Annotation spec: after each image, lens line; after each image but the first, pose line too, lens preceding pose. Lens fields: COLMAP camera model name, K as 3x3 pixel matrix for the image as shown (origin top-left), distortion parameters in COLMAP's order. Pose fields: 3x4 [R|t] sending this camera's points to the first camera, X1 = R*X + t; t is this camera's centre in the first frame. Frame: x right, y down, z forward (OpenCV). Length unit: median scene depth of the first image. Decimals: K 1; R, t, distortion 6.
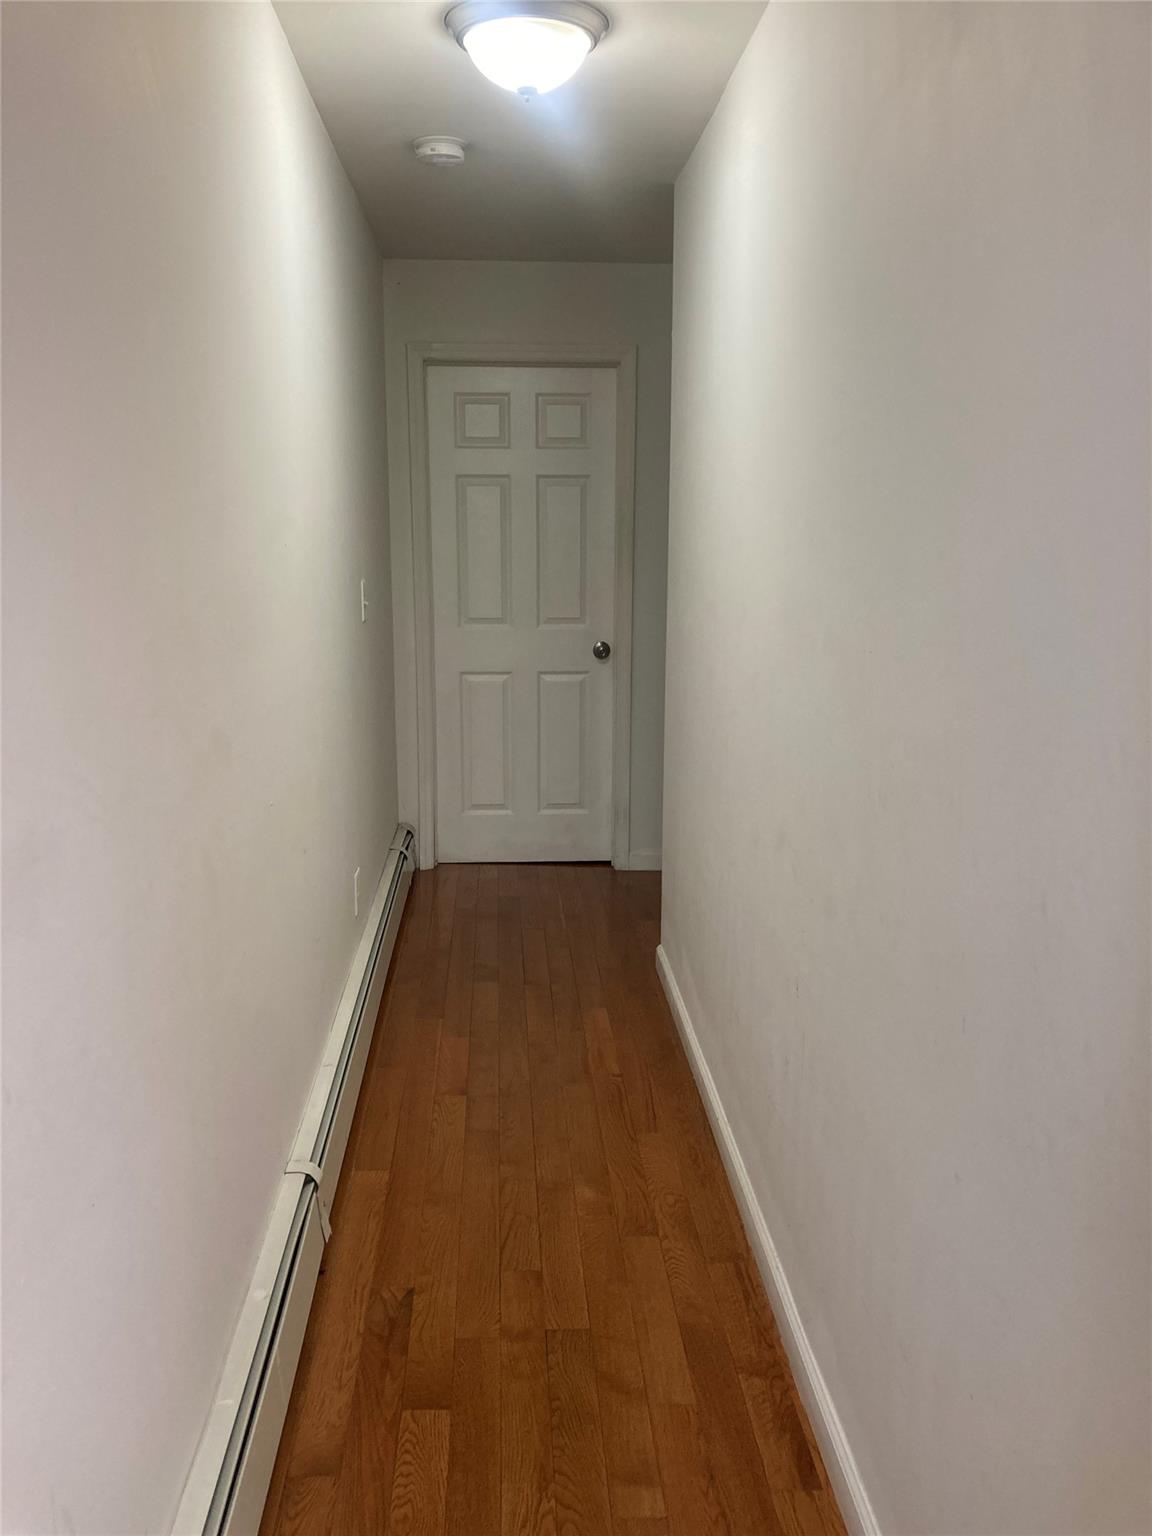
lens RADIAL K [[1266.7, 0, 576.0], [0, 1266.7, 769.6], [0, 0, 1]] dist [0.015029, -0.004726]
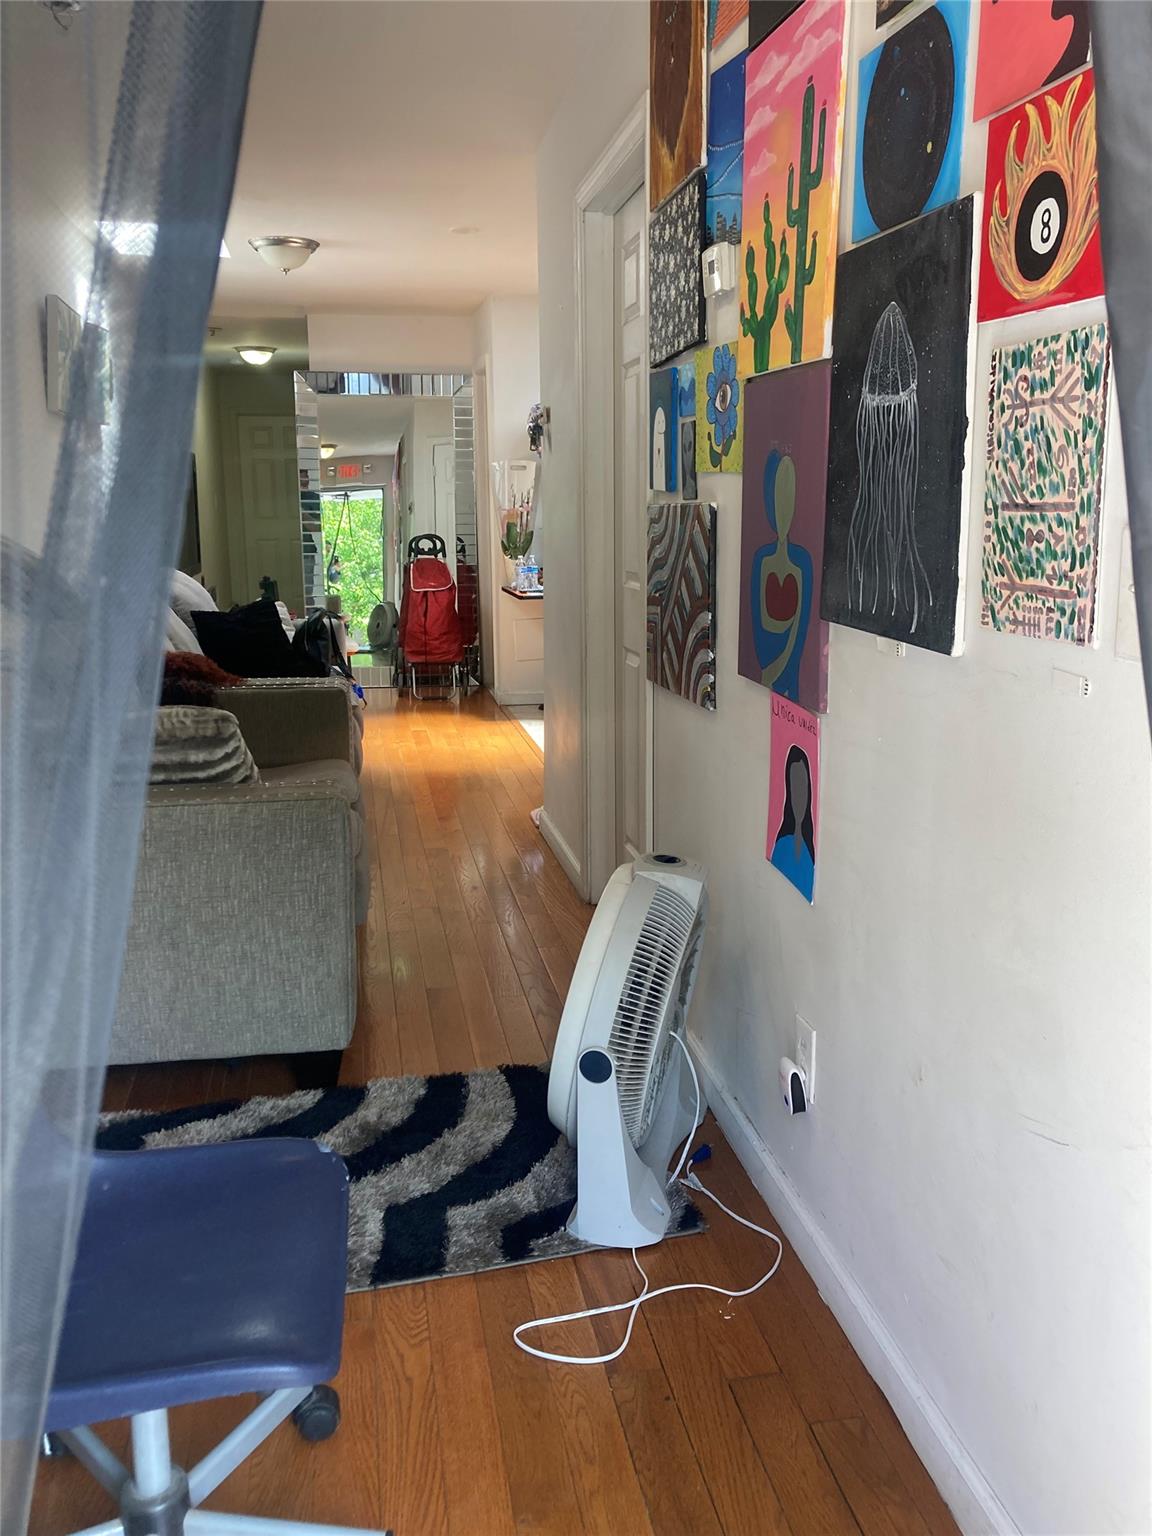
lens RADIAL K [[1266.7, 0, 576.2], [0, 1266.7, 765.1], [0, 0, 1]] dist [0.015029, -0.004726]
pose [[0.990713, -0.040358, 0.129840, 0.188104], [0.045171, 0.998389, -0.034336, 0.479585], [-0.128245, 0.039882, 0.990940, -1.519981]]
